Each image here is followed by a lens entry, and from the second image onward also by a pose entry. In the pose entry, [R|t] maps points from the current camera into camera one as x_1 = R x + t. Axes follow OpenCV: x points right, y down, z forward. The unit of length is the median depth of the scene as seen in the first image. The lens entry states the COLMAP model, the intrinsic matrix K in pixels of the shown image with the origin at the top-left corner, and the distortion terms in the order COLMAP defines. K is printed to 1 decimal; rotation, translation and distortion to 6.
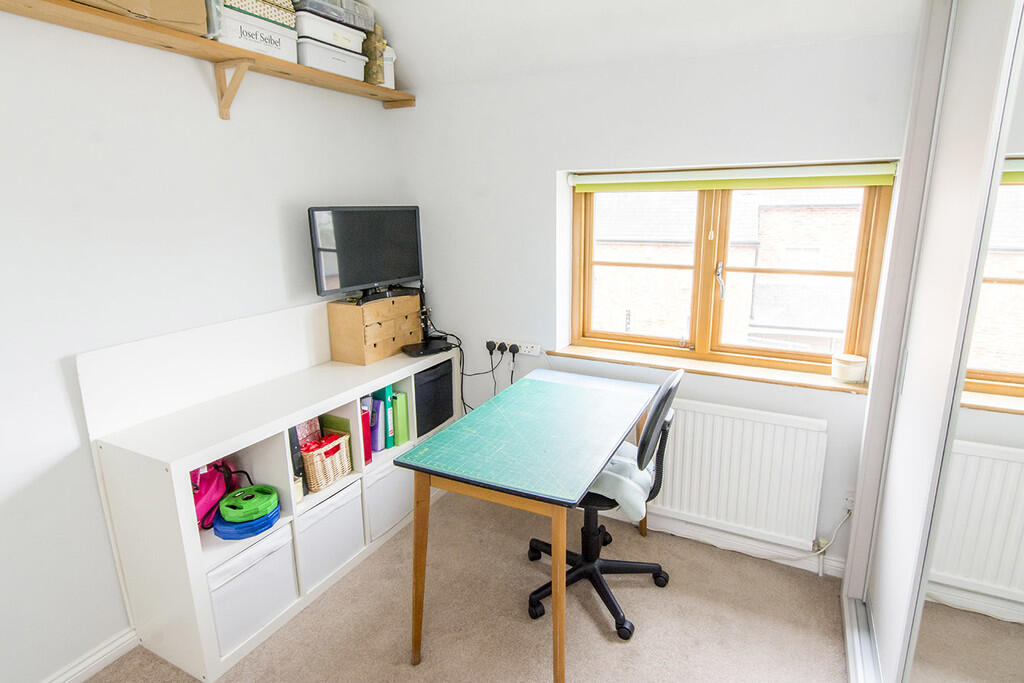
lens RADIAL K [[520.4, 0, 542.7], [0, 520.4, 328.4], [0, 0, 1]] dist [0.001641, -0.000313]
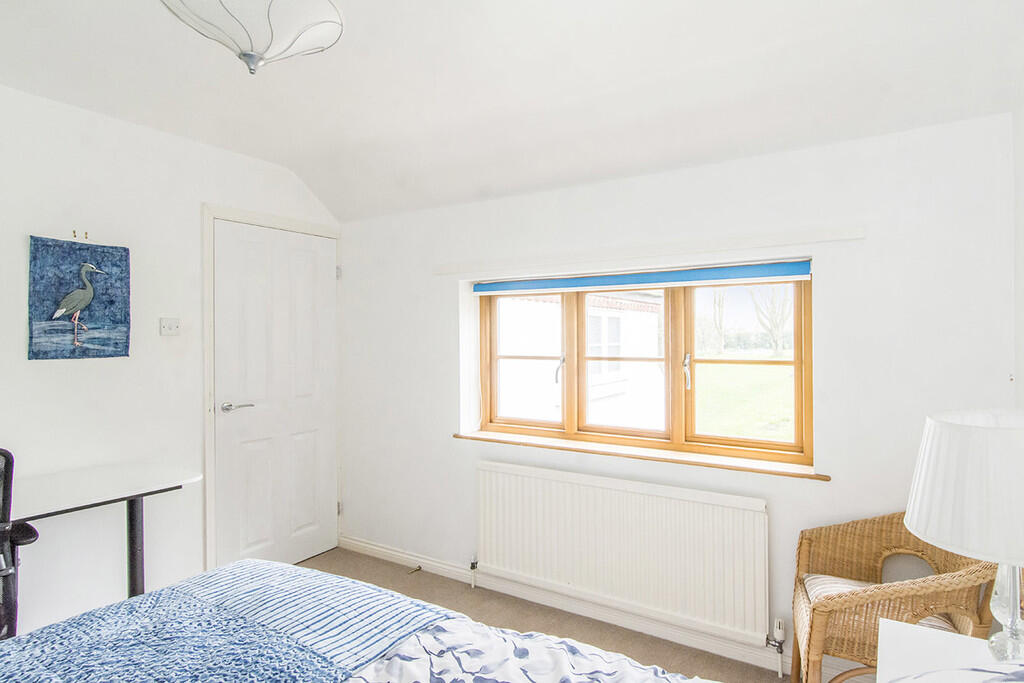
lens RADIAL K [[510.7, 0, 512.0], [0, 510.7, 341.5], [0, 0, 1]] dist [-0.001259, -0.000045]
pose [[0.995240, -0.026815, -0.093695, 0.245525], [0.011353, 0.986757, -0.161809, 0.024849], [0.096793, 0.159975, 0.982364, -0.110353]]
